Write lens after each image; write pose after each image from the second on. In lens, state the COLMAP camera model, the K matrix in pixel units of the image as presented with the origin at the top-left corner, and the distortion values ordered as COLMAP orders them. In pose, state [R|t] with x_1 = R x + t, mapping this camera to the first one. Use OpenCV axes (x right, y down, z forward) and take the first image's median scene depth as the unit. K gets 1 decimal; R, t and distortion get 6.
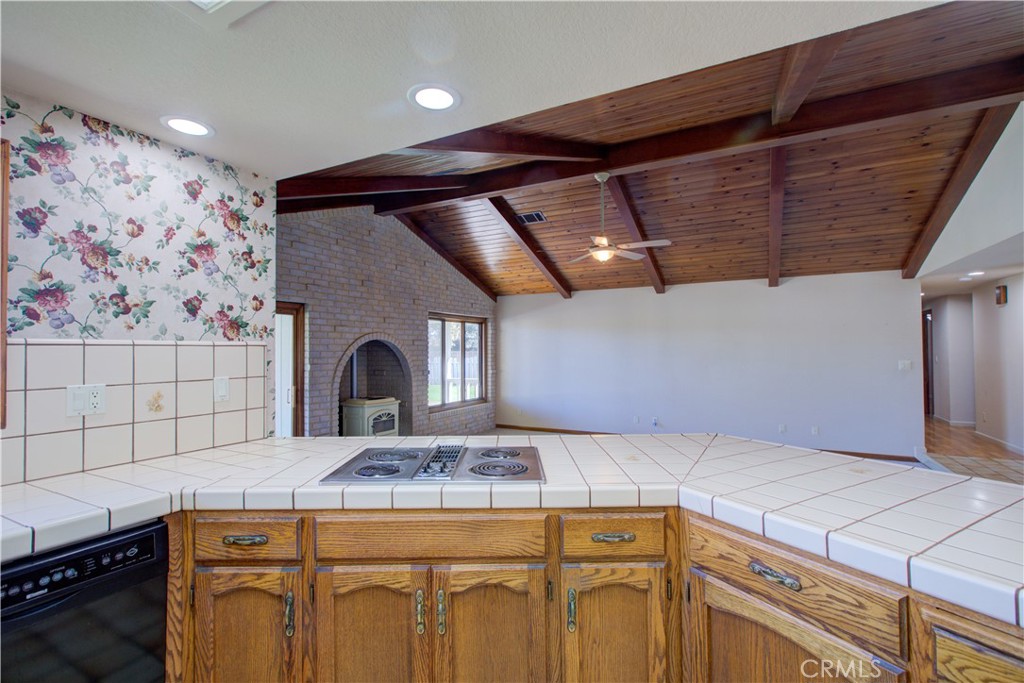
lens RADIAL K [[466.3, 0, 507.7], [0, 466.3, 341.3], [0, 0, 1]] dist [-0.007038, 0.004317]
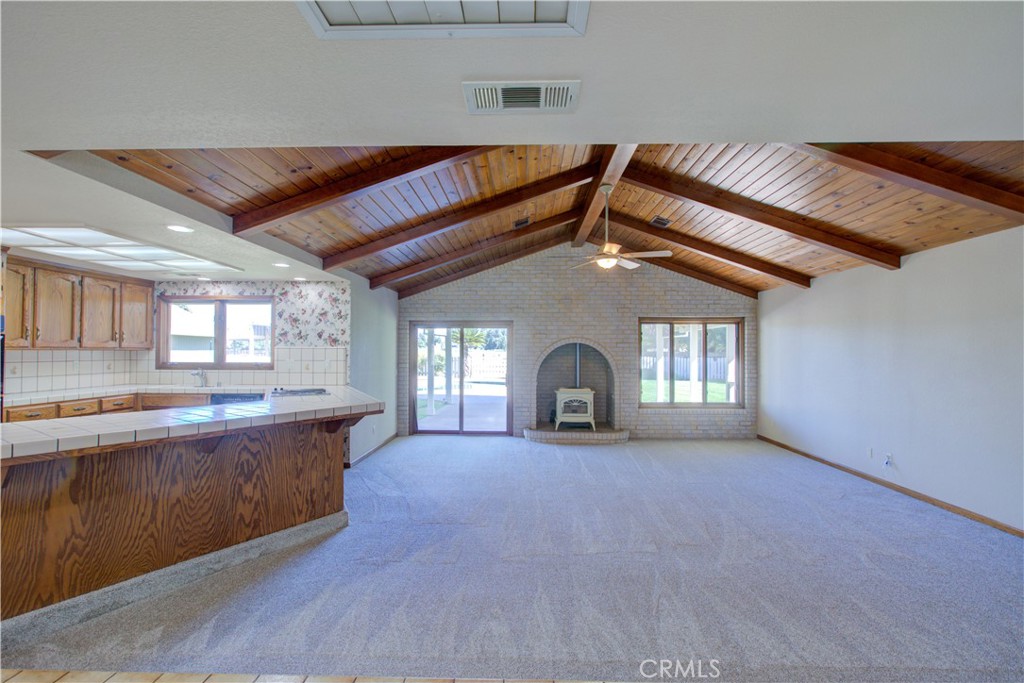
lens RADIAL K [[466.3, 0, 512.8], [0, 466.3, 344.3], [0, 0, 1]] dist [-0.007038, 0.004317]
pose [[0.437210, -0.003818, -0.899352, 2.168117], [0.009546, 0.999954, 0.000395, -0.006657], [0.899309, -0.008758, 0.437226, 0.722427]]
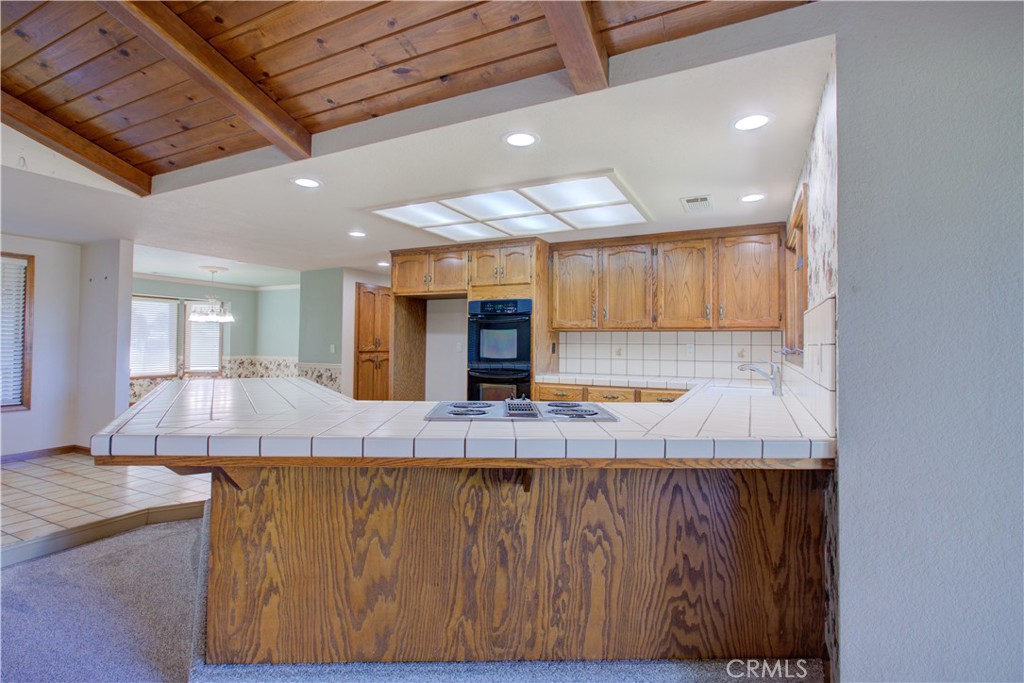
lens RADIAL K [[466.3, 0, 498.2], [0, 466.3, 329.2], [0, 0, 1]] dist [-0.007038, 0.004317]
pose [[-0.999813, 0.000669, 0.019329, -0.019588], [-0.000303, 0.998736, -0.050262, 0.086169], [-0.019338, -0.050258, -0.998549, 1.685826]]
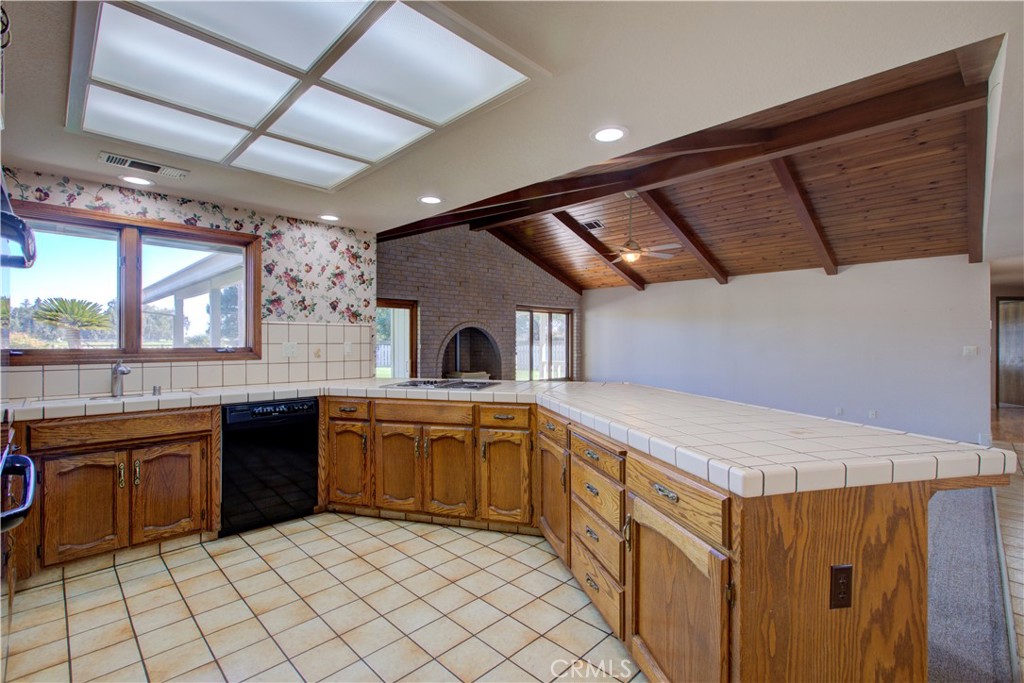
lens RADIAL K [[466.3, 0, 509.4], [0, 466.3, 340.0], [0, 0, 1]] dist [-0.007038, 0.004317]
pose [[0.957235, 0.004718, -0.289273, 0.522306], [-0.000366, 0.999886, 0.015097, 0.034982], [0.289311, -0.014346, 0.957128, -0.580252]]
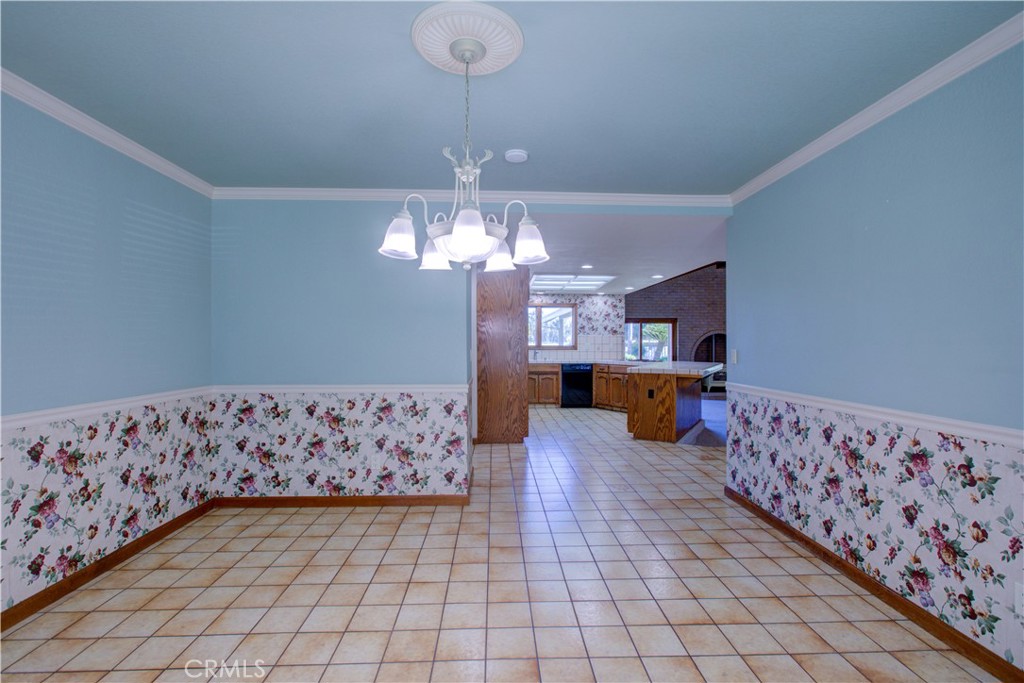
lens RADIAL K [[466.3, 0, 513.4], [0, 466.3, 344.1], [0, 0, 1]] dist [-0.007038, 0.004317]
pose [[0.506054, 0.005778, -0.862482, 2.532355], [0.012643, 0.999820, 0.014116, 0.006275], [0.862409, -0.018048, 0.505890, -1.893985]]
